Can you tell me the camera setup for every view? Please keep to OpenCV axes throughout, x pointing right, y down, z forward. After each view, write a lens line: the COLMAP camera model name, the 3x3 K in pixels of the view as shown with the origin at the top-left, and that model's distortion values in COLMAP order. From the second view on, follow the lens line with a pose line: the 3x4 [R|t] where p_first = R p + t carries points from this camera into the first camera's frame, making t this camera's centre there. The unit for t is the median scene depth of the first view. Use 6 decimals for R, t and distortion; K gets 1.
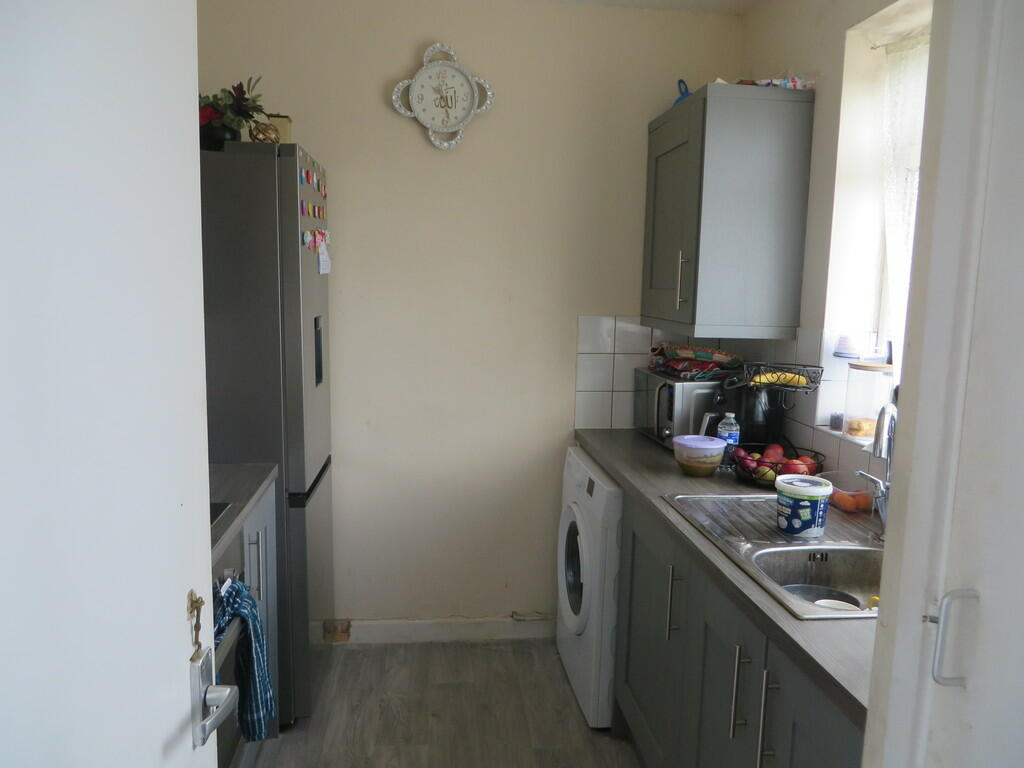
lens RADIAL K [[766.2, 0, 514.0], [0, 766.2, 379.3], [0, 0, 1]] dist [-0.014214, 0.002588]
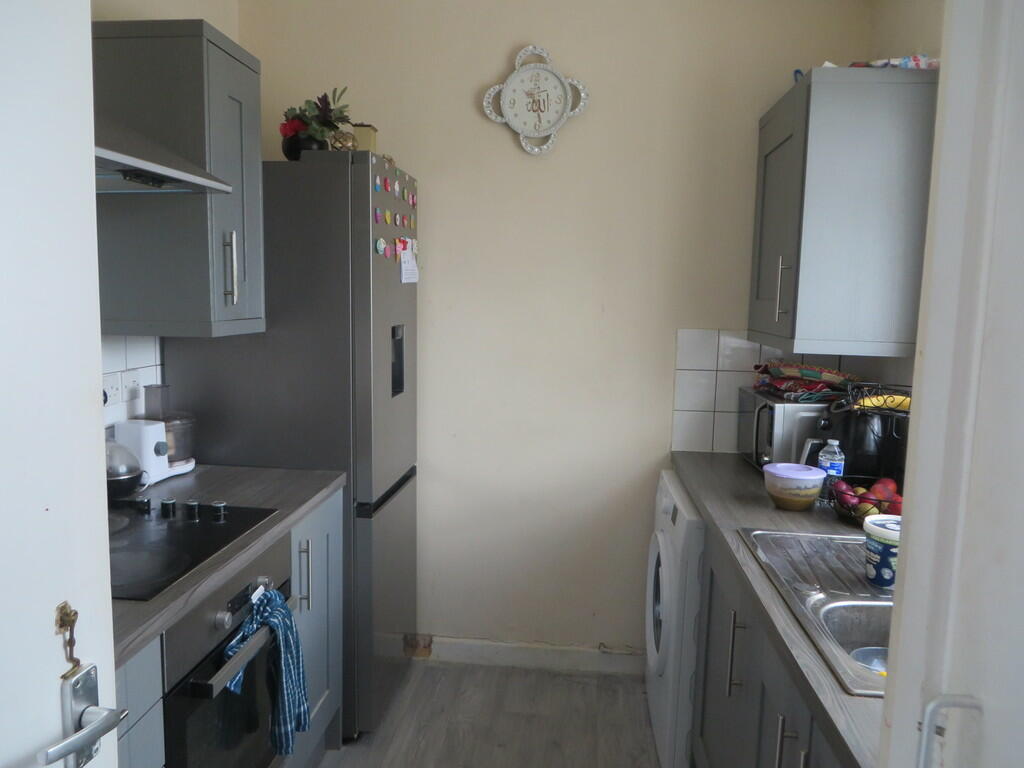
lens RADIAL K [[766.2, 0, 514.0], [0, 766.2, 379.3], [0, 0, 1]] dist [-0.014214, 0.002588]
pose [[0.978508, 0.025050, -0.204681, 0.099777], [-0.029590, 0.999379, -0.019151, 0.002085], [0.204074, 0.024796, 0.978641, 0.065453]]
